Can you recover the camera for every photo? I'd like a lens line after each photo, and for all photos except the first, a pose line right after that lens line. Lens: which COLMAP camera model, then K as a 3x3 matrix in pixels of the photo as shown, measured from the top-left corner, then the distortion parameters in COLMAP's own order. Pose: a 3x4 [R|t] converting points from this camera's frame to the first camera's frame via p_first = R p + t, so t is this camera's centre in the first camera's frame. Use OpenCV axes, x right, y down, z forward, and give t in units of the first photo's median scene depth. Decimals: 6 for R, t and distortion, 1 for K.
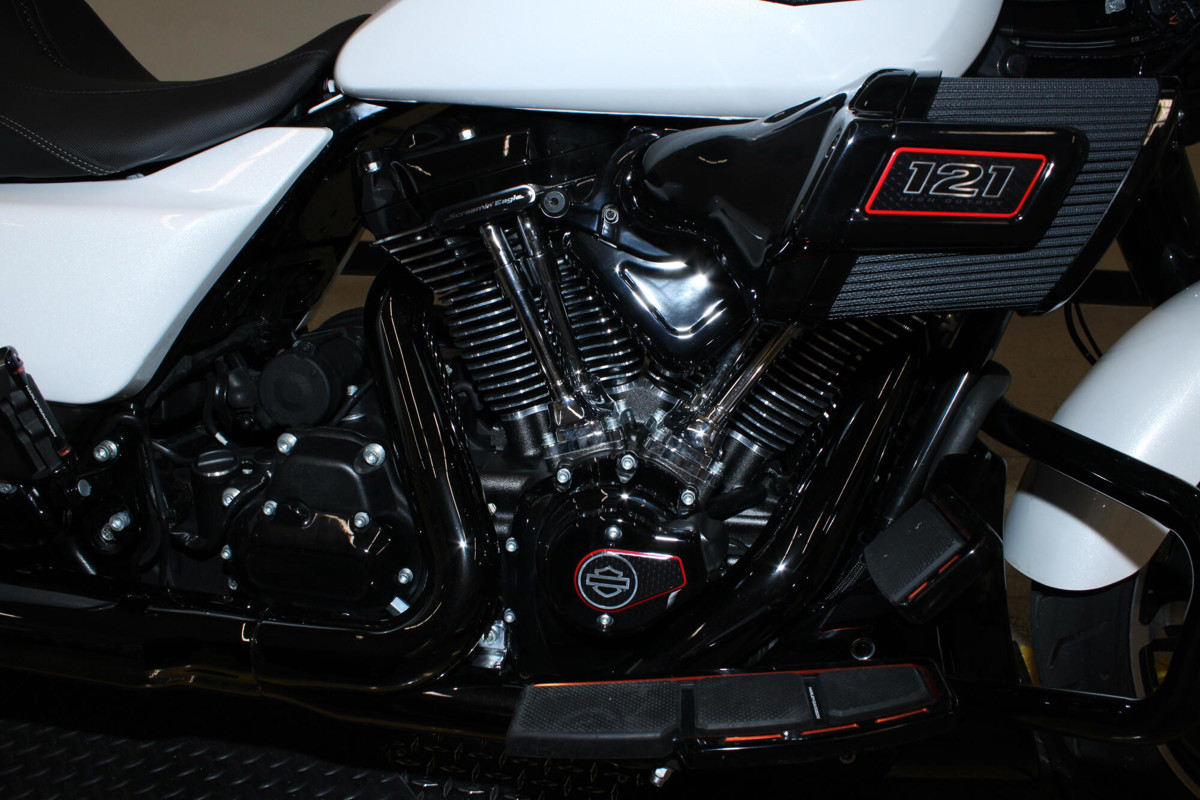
lens RADIAL K [[1028.0, 0, 600.0], [0, 1028.0, 400.0], [0, 0, 1]] dist [-0.179837, 0.166164]
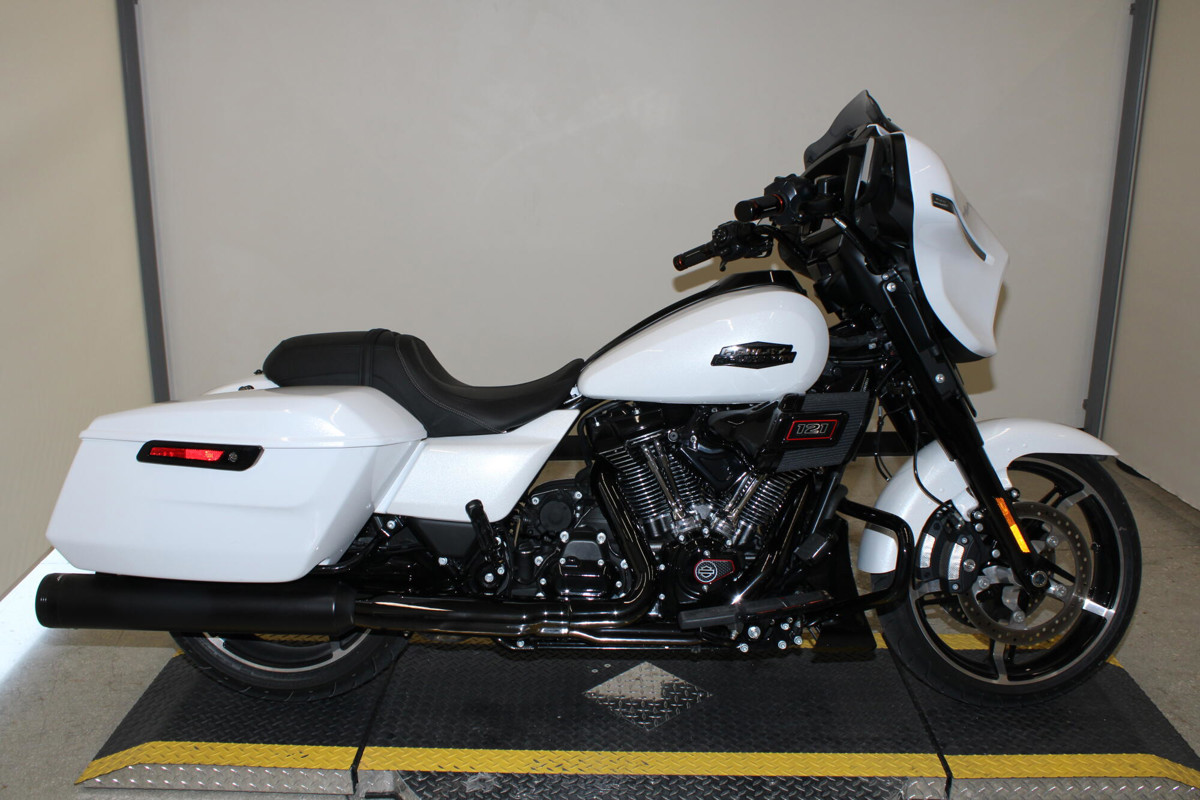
lens RADIAL K [[1123.8, 0, 600.0], [0, 1123.8, 400.0], [0, 0, 1]] dist [-0.016588, -0.008925]
pose [[0.994115, -0.053780, 0.094040, -0.491190], [0.068266, 0.985023, -0.158335, 0.165835], [-0.084116, 0.163823, 0.982897, -1.858124]]
